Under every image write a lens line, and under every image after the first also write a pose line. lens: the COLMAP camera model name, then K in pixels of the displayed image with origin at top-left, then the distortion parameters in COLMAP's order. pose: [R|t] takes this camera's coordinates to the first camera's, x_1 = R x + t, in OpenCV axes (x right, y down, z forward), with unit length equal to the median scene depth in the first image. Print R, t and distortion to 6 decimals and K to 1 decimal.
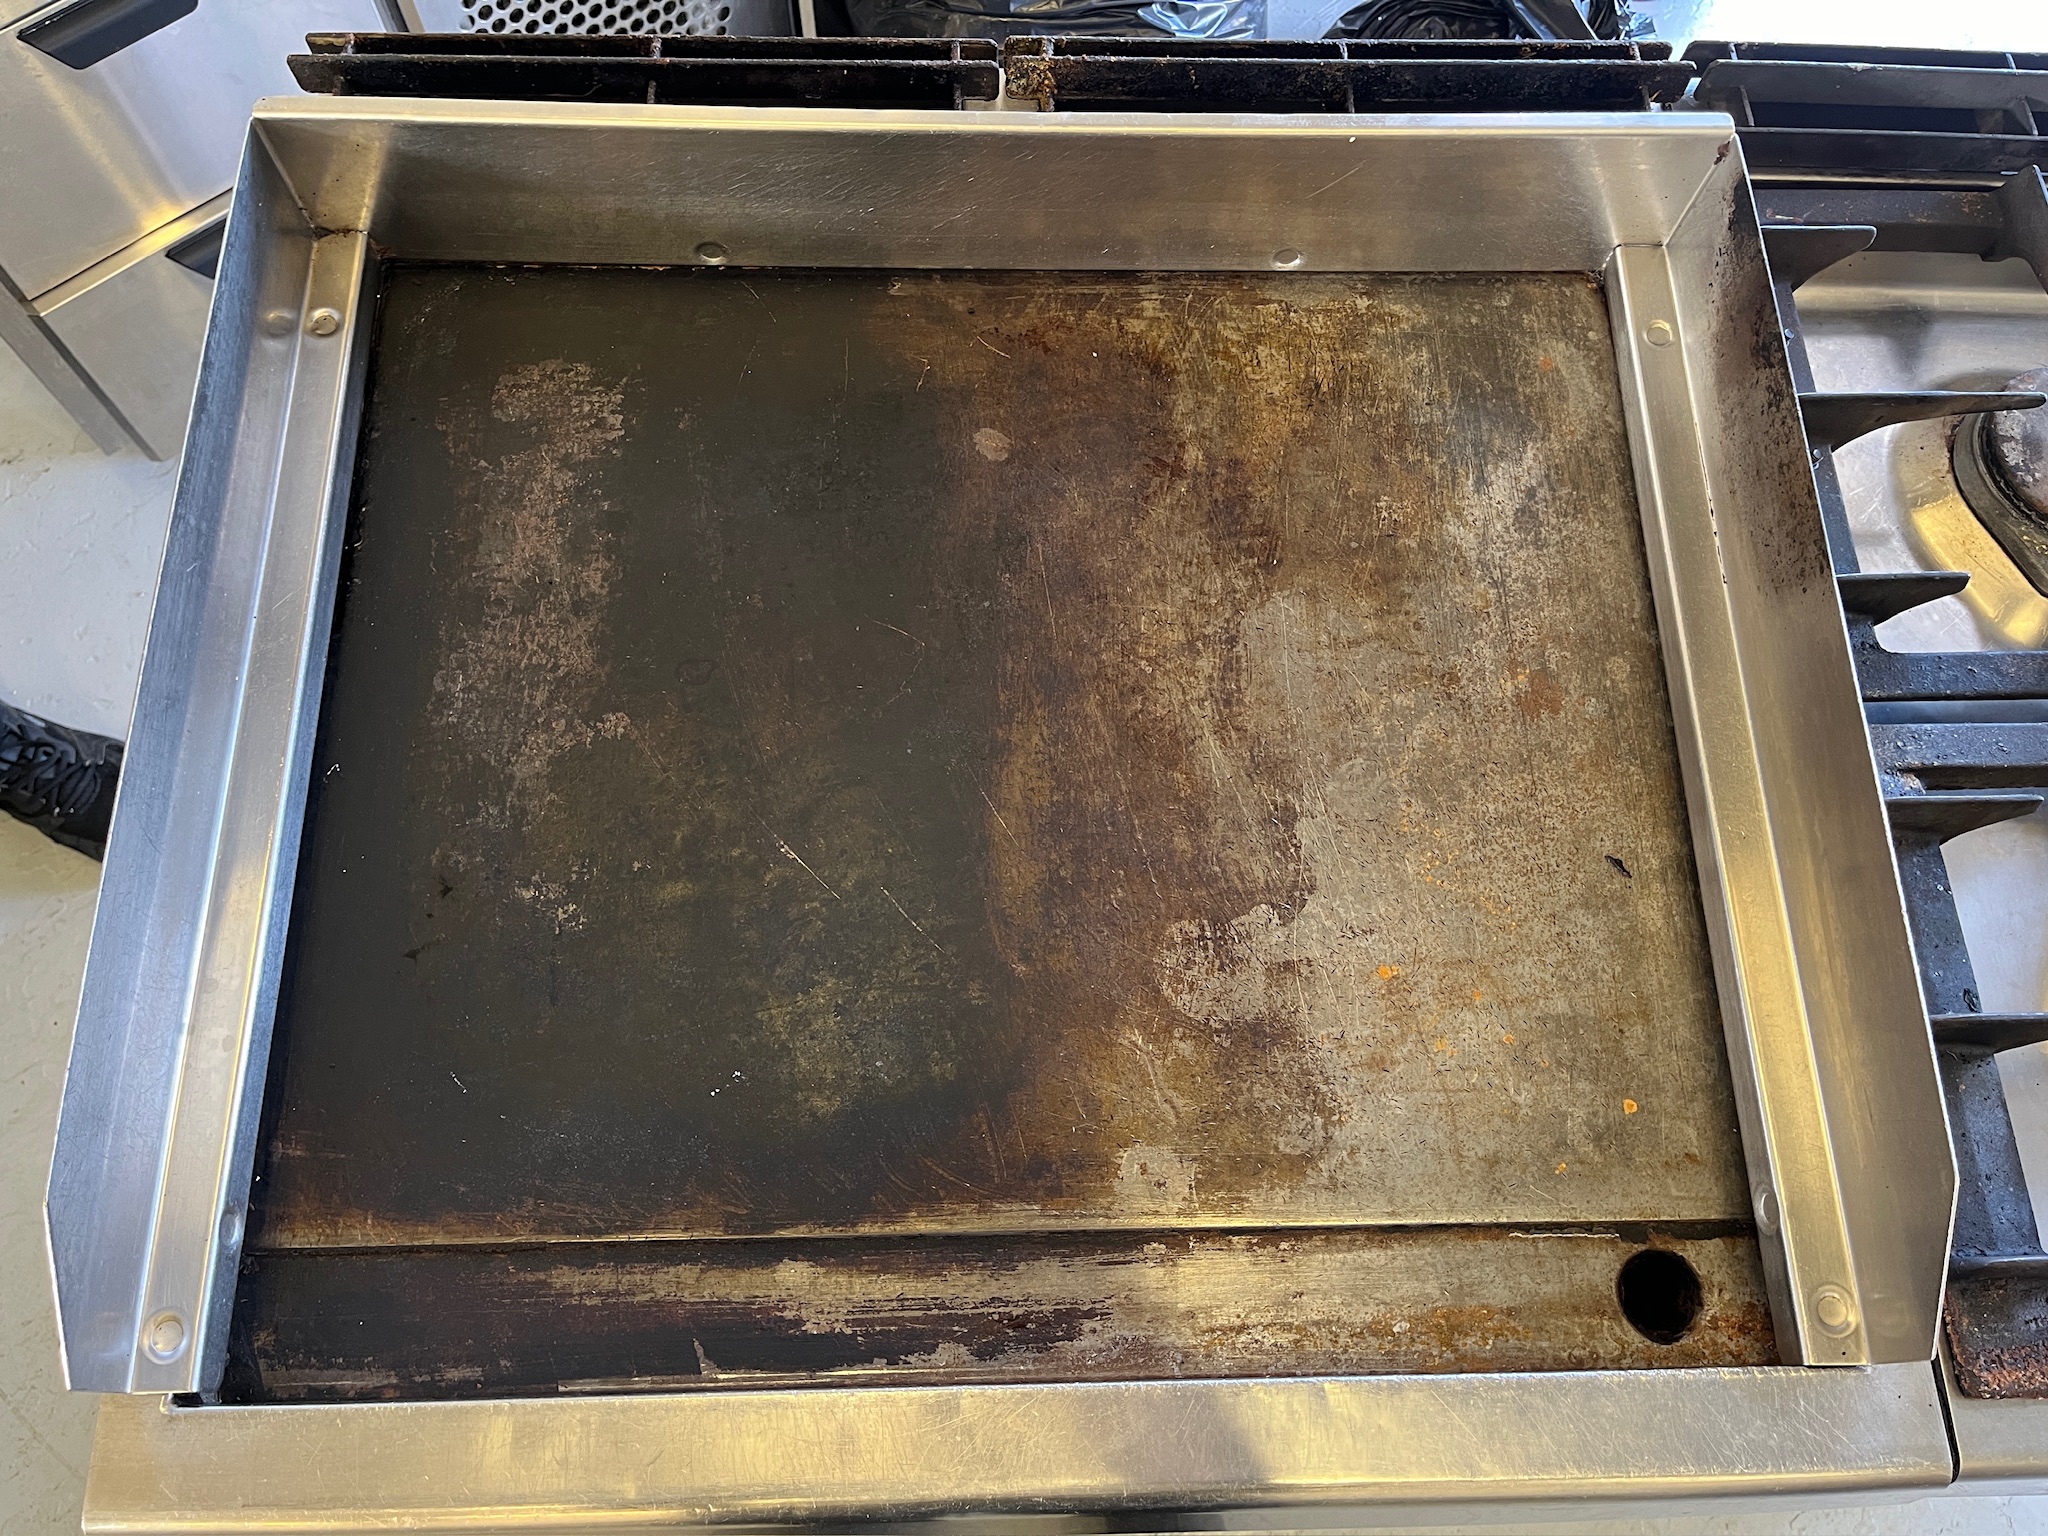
lens RADIAL K [[1578.9, 0, 1024.0], [0, 1578.9, 768.0], [0, 0, 1]] dist [-0.003850, -0.007076]
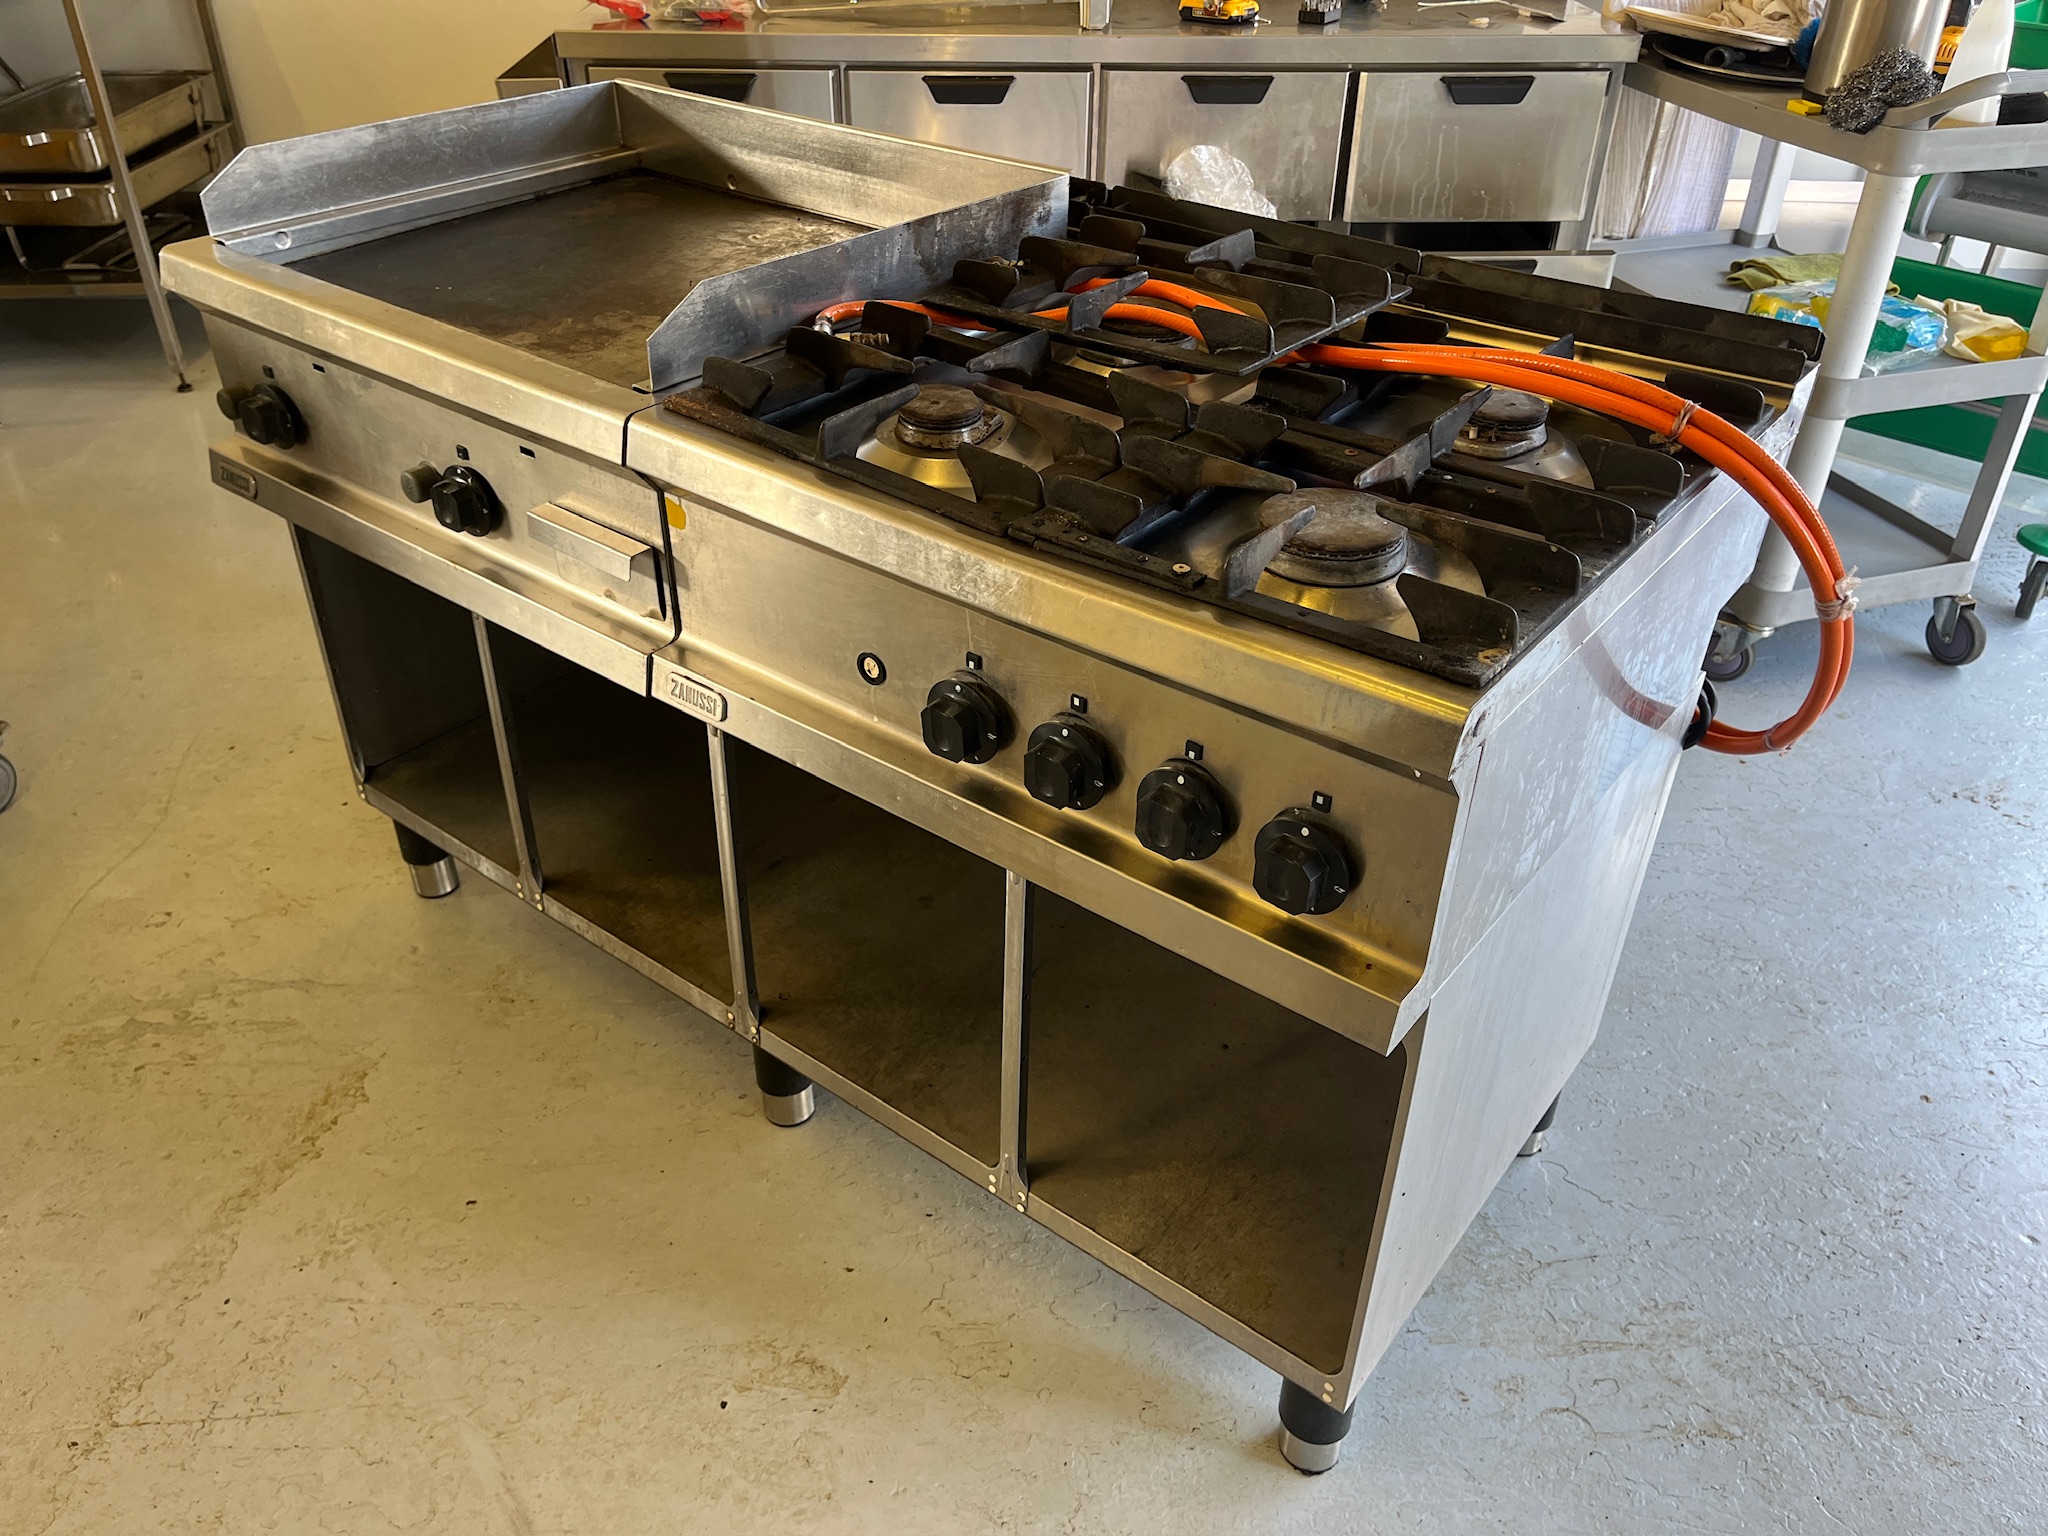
lens RADIAL K [[1556.7, 0, 1024.0], [0, 1556.7, 768.0], [0, 0, 1]] dist [-0.000941, -0.001993]
pose [[0.770318, 0.352232, -0.531547, 1.731876], [-0.588953, 0.712538, -0.381344, 0.960295], [0.244426, 0.606813, 0.756329, -0.094399]]
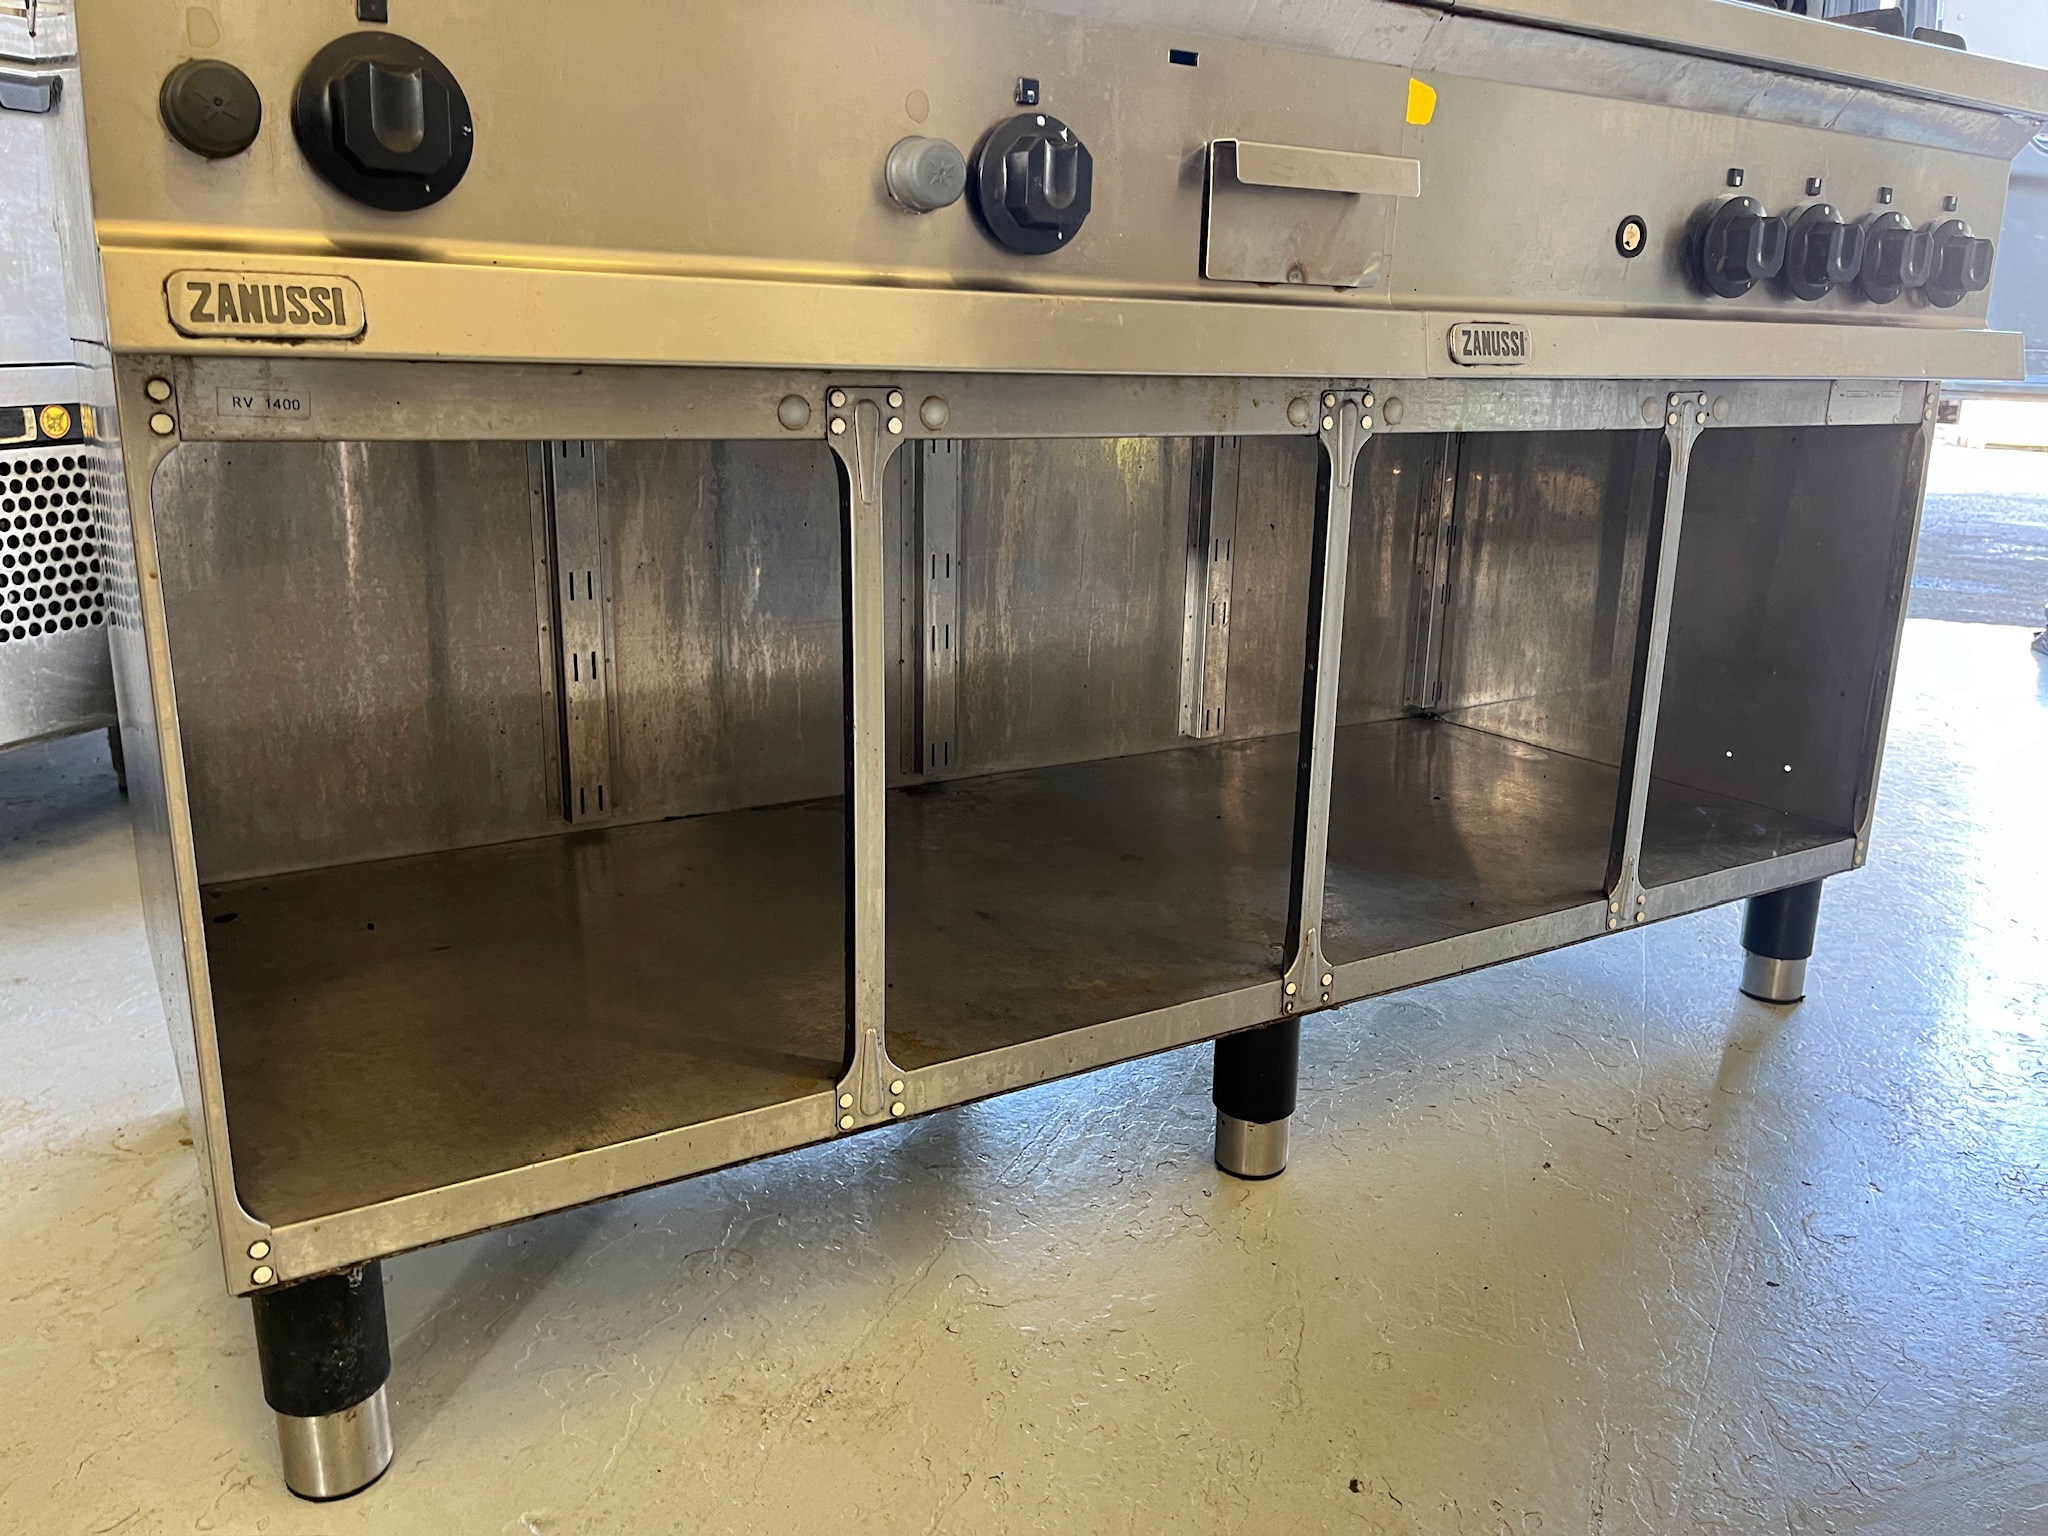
lens RADIAL K [[1626.4, 0, 1024.0], [0, 1626.4, 768.0], [0, 0, 1]] dist [-0.004306, -0.006391]
pose [[0.855188, -0.120205, 0.504187, -0.497806], [0.466983, 0.600764, -0.648853, 1.355964], [-0.224902, 0.790338, 0.569900, 0.655115]]
